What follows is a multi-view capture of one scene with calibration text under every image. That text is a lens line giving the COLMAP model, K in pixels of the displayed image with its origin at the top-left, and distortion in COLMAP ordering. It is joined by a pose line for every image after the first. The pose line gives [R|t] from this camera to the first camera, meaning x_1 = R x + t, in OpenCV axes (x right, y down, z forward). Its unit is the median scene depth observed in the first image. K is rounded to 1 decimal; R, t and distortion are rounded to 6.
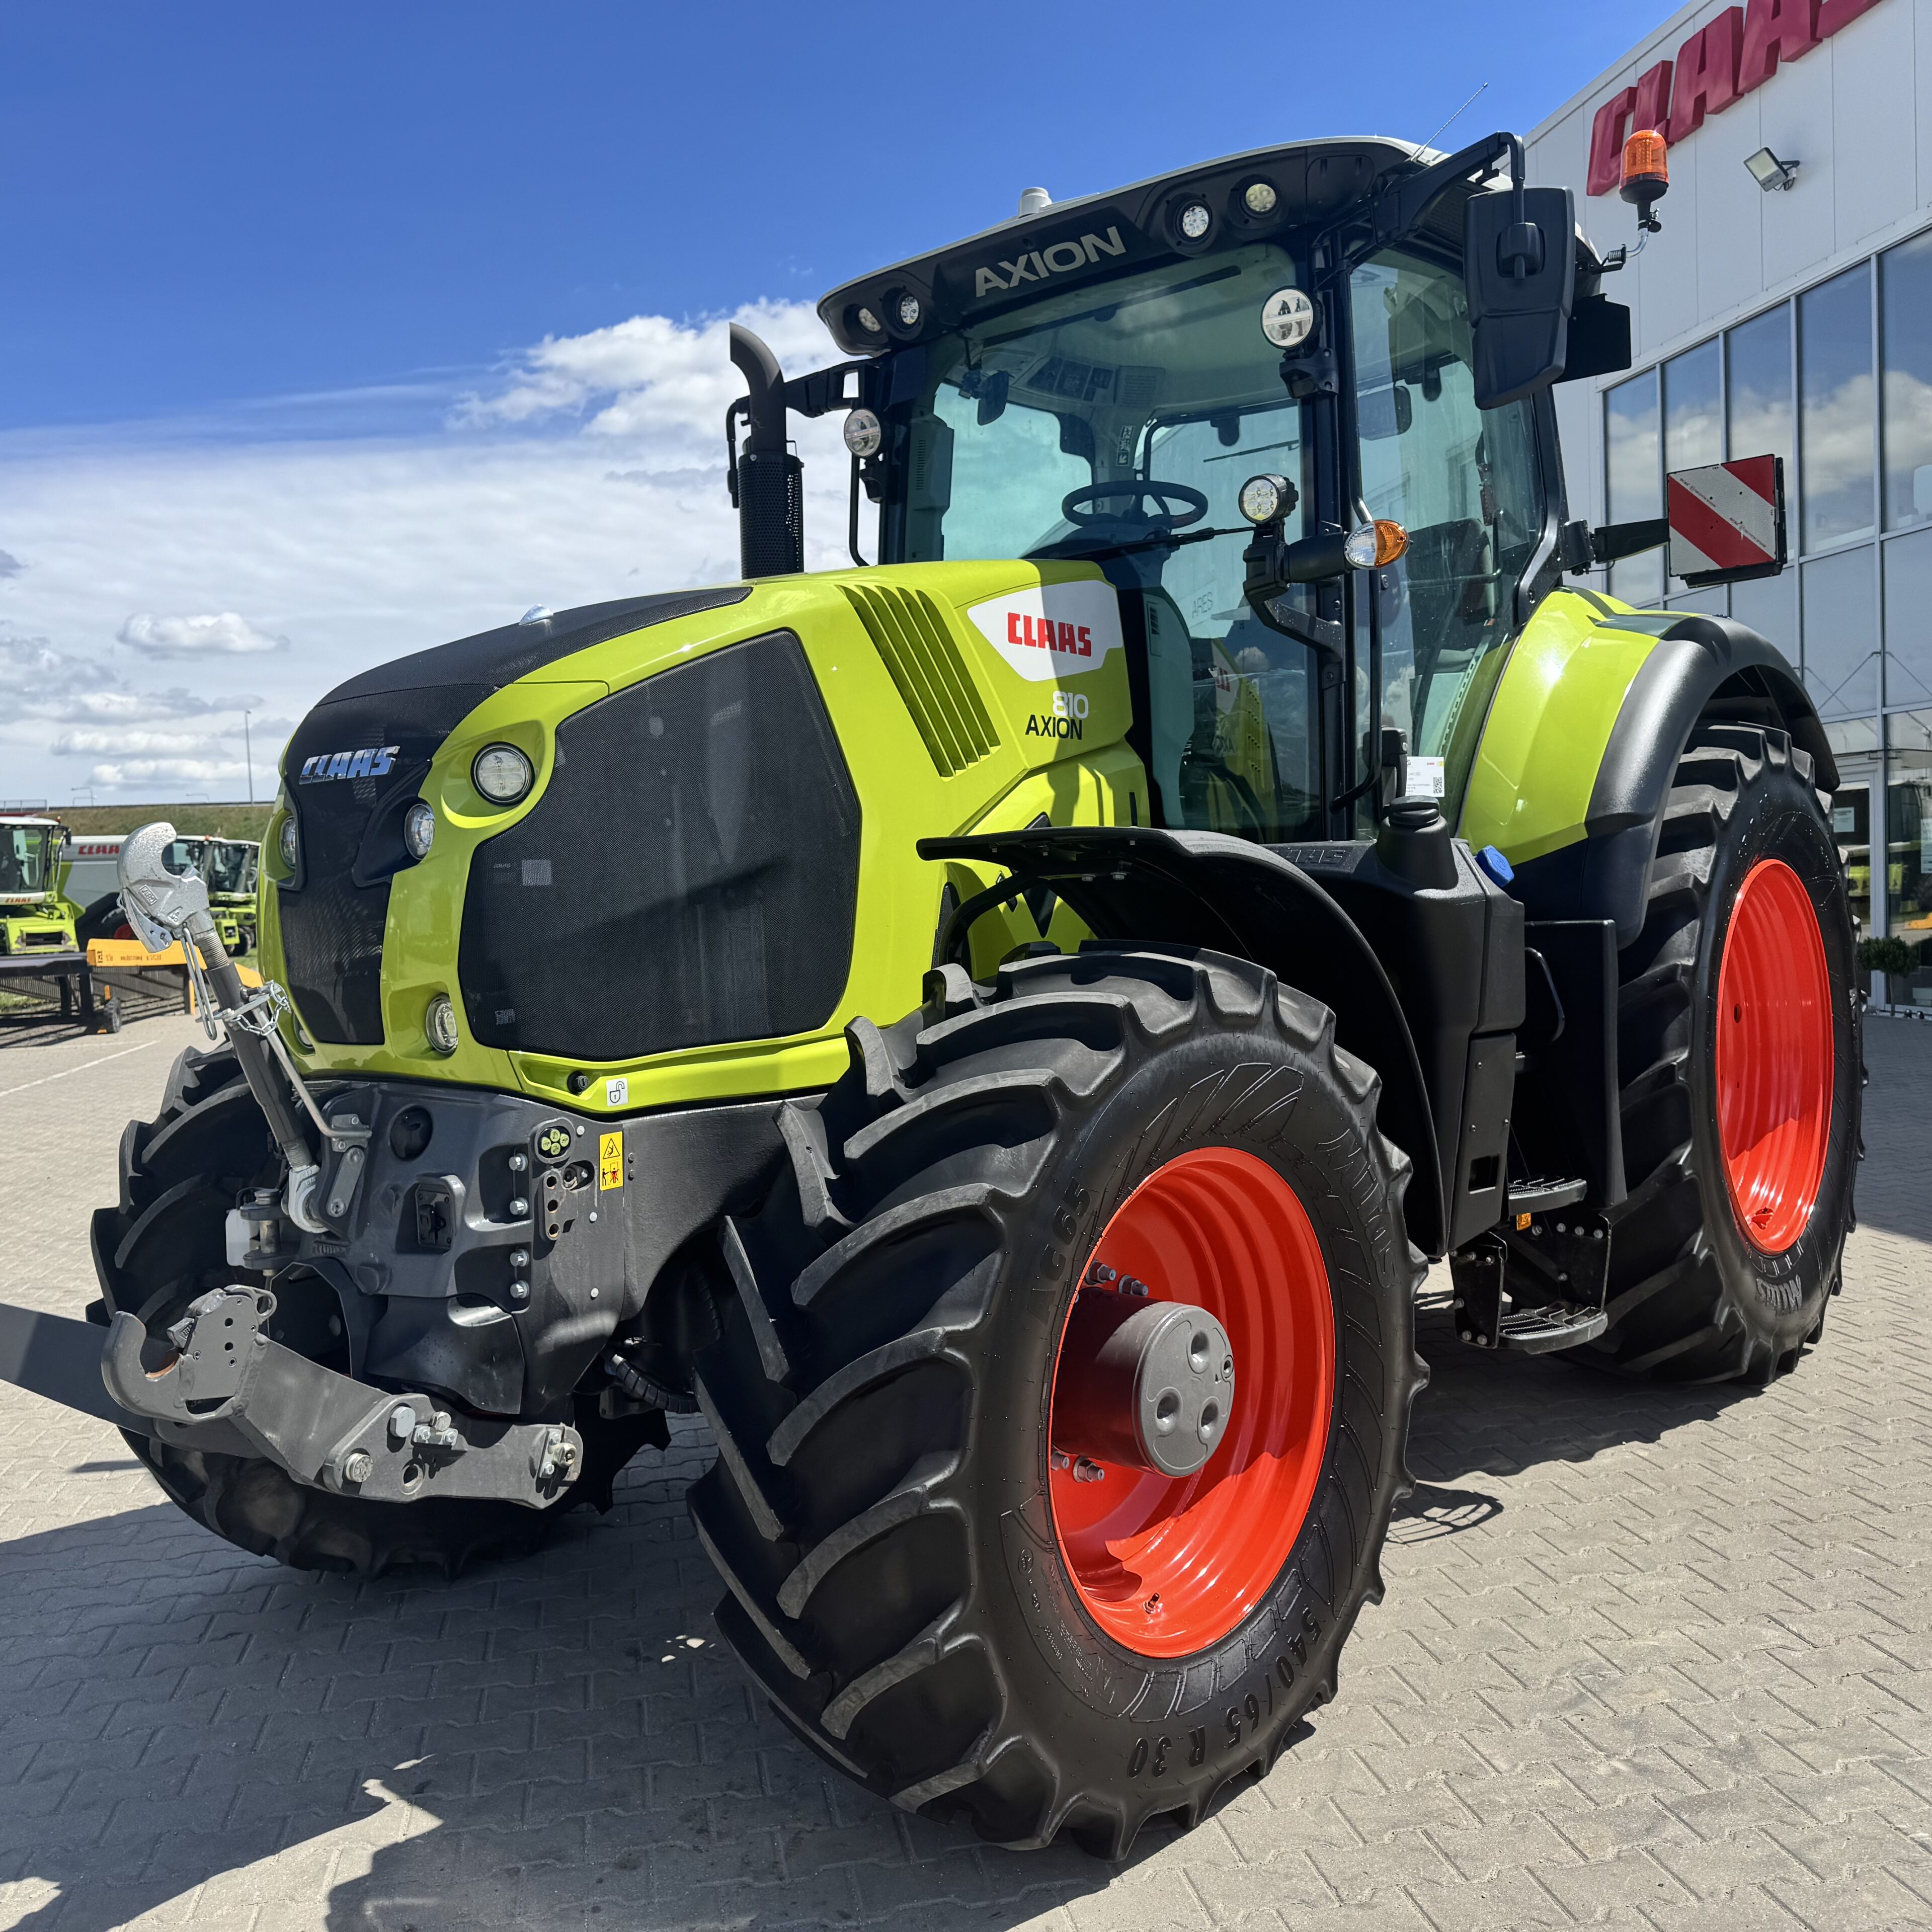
lens RADIAL K [[1789.4, 0, 966.0], [0, 1789.4, 966.0], [0, 0, 1]] dist [0.134266, -0.249202]
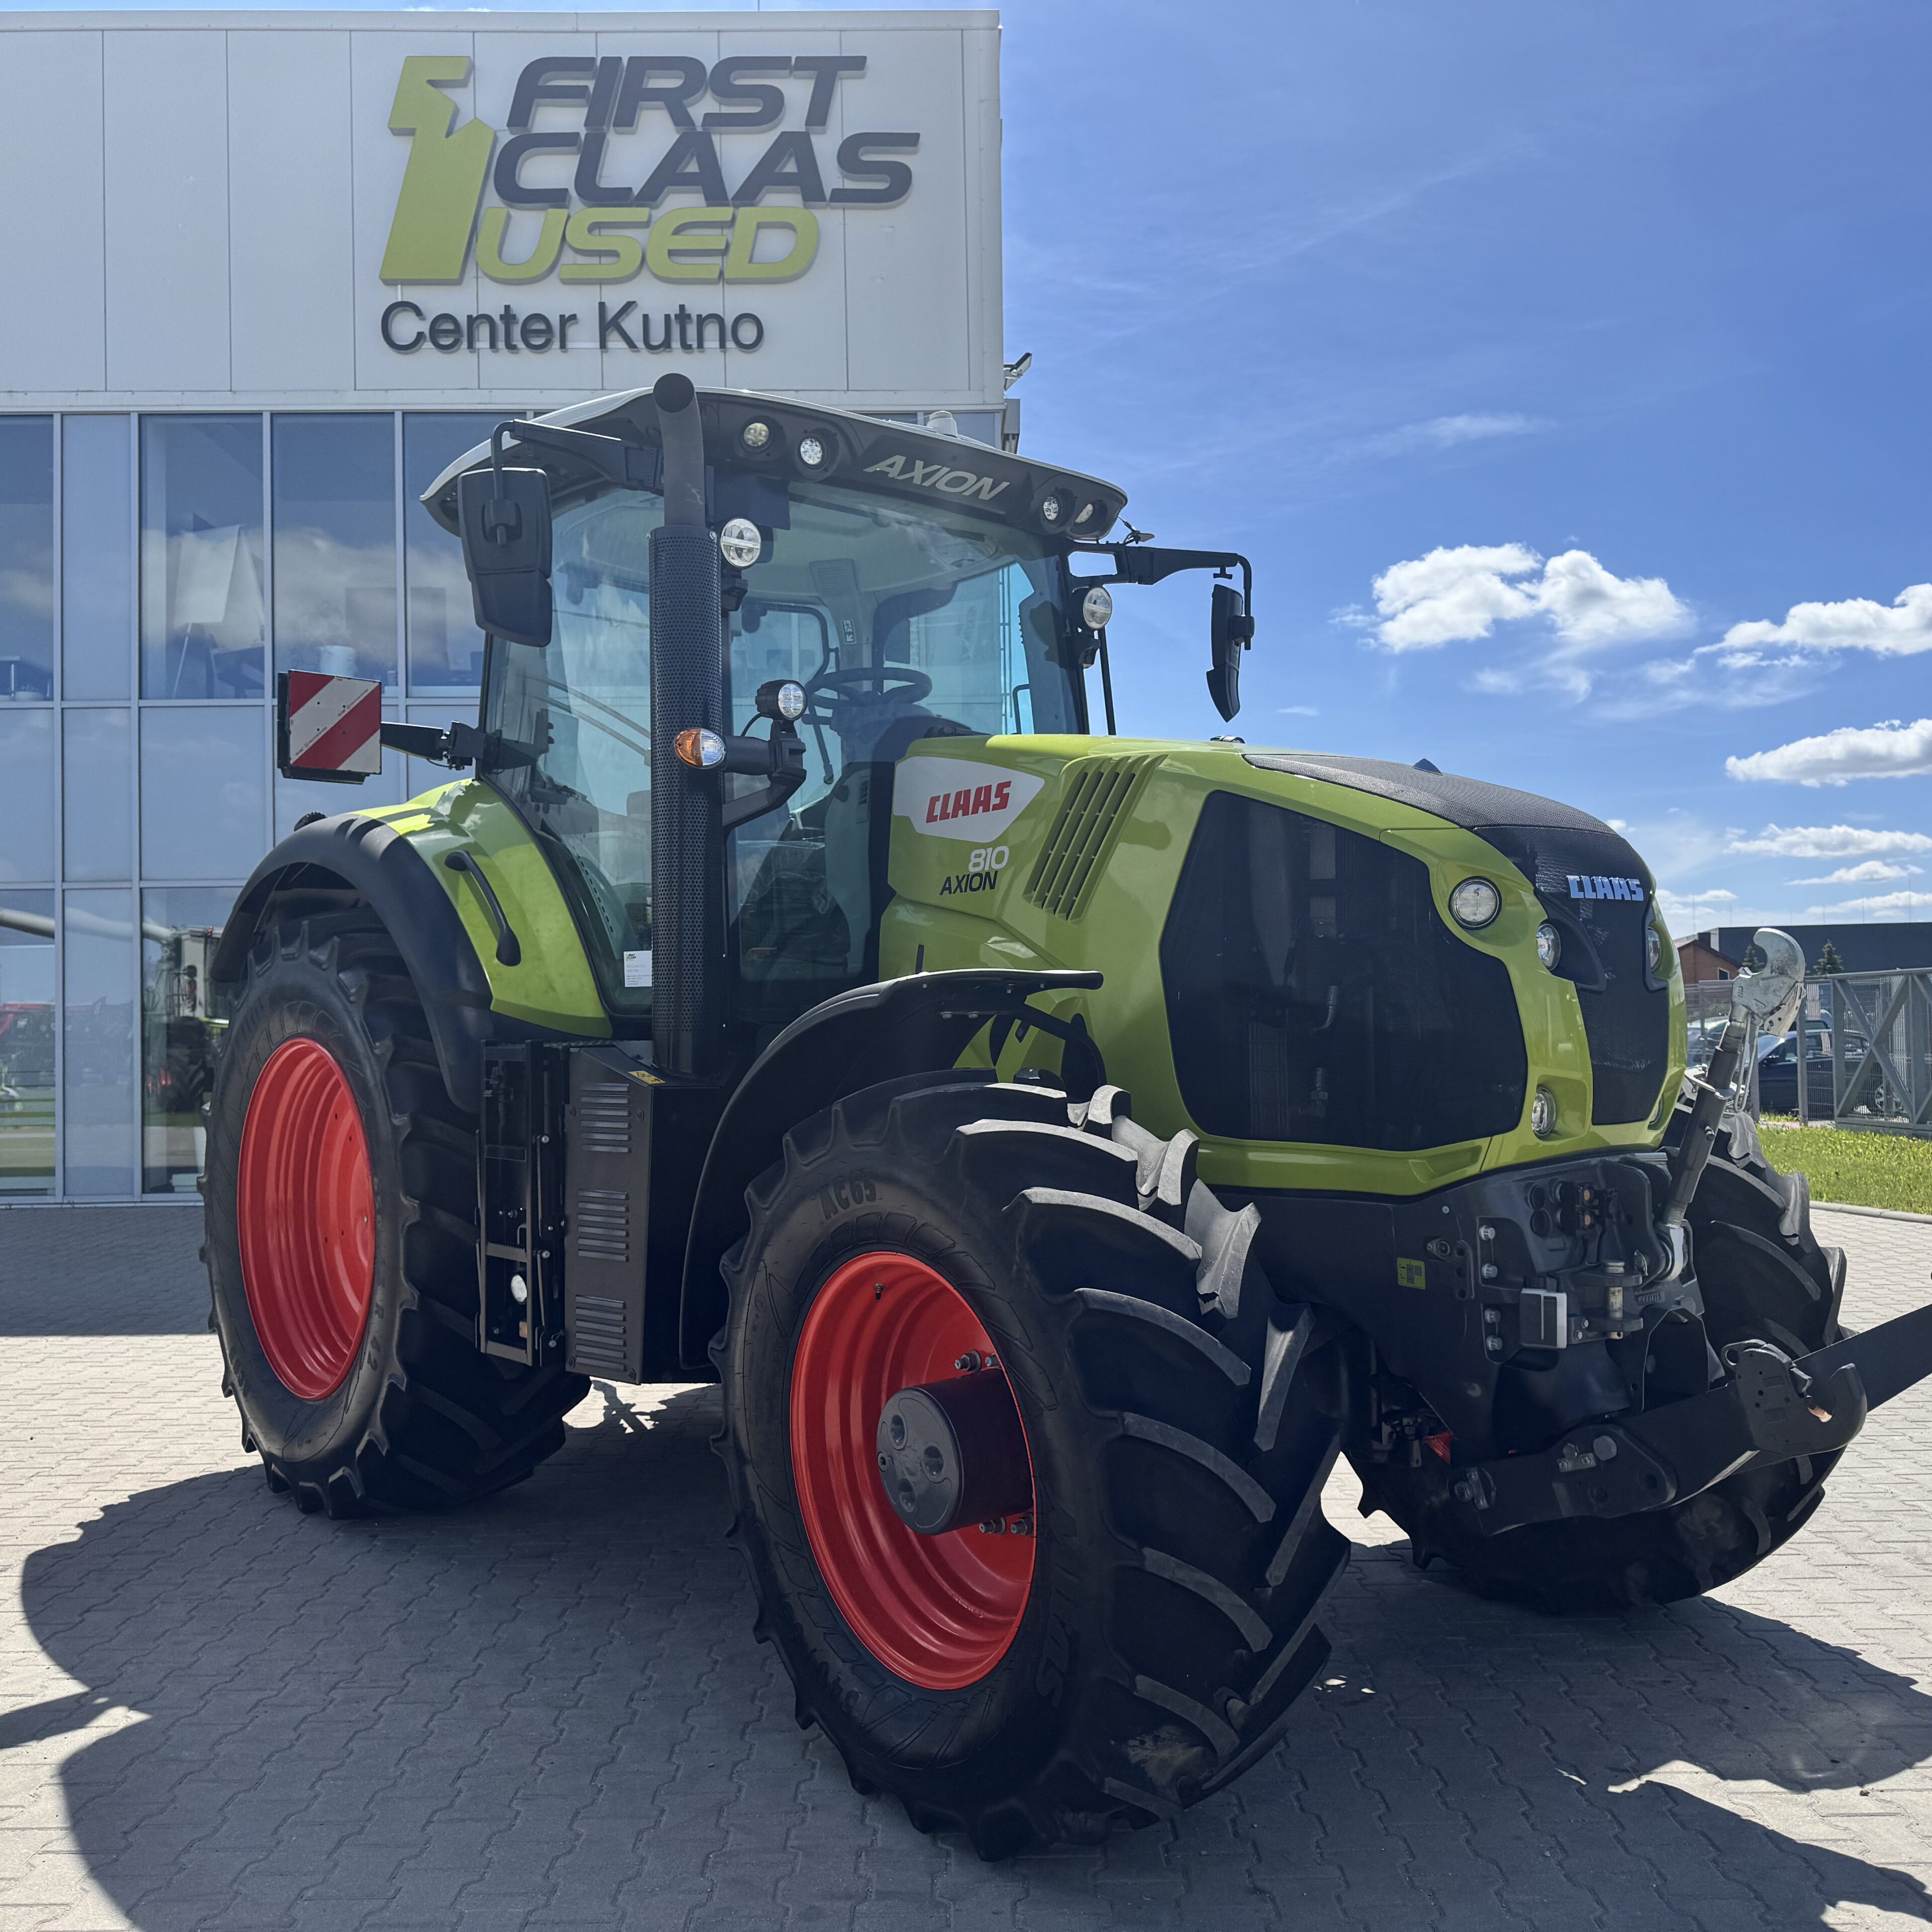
lens RADIAL K [[1805.6, 0, 966.0], [0, 1805.6, 966.0], [0, 0, 1]] dist [0.011603, -0.010614]
pose [[0.185549, 0.062705, 0.980632, -1.125105], [0.048306, 0.996173, -0.072838, 0.003228], [-0.981447, 0.060885, 0.181810, 0.852291]]
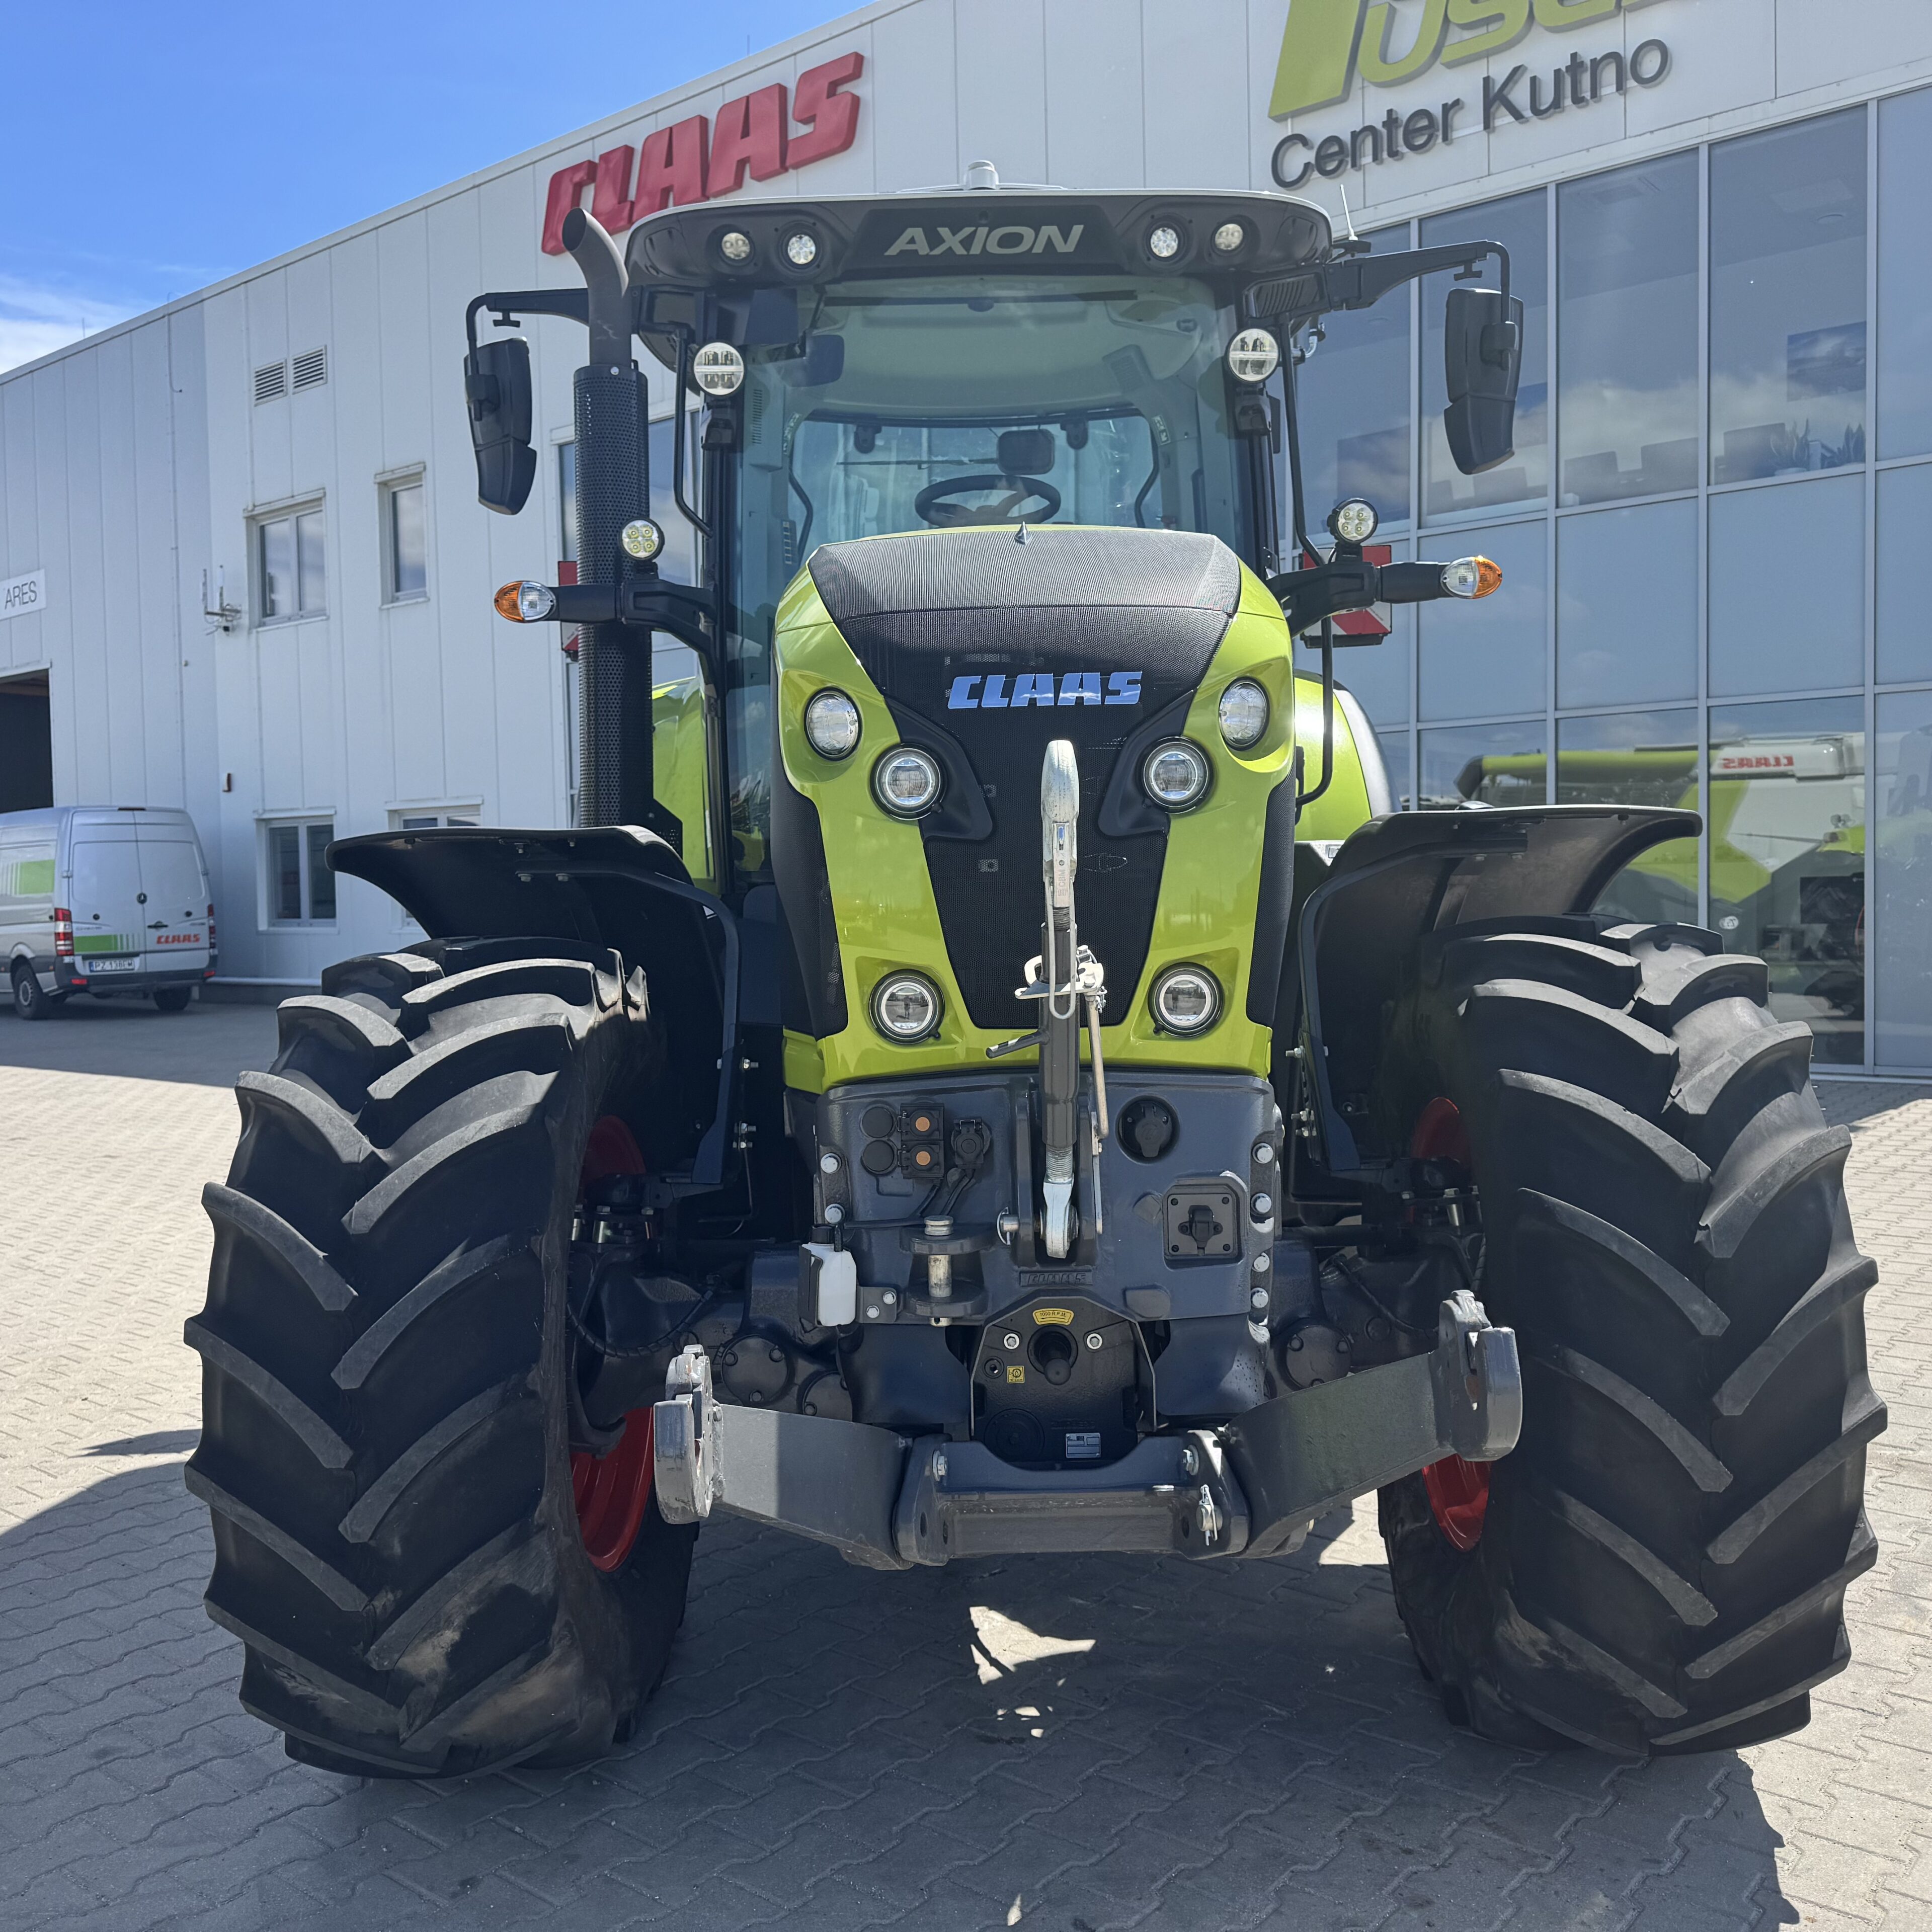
lens RADIAL K [[1808.1, 0, 966.0], [0, 1808.1, 966.0], [0, 0, 1]] dist [-0.009467, 0.013654]
pose [[0.771180, -0.005315, 0.636595, -0.627418], [0.018790, 0.999720, -0.014416, 0.018391], [-0.636340, 0.023079, 0.771063, 0.284816]]
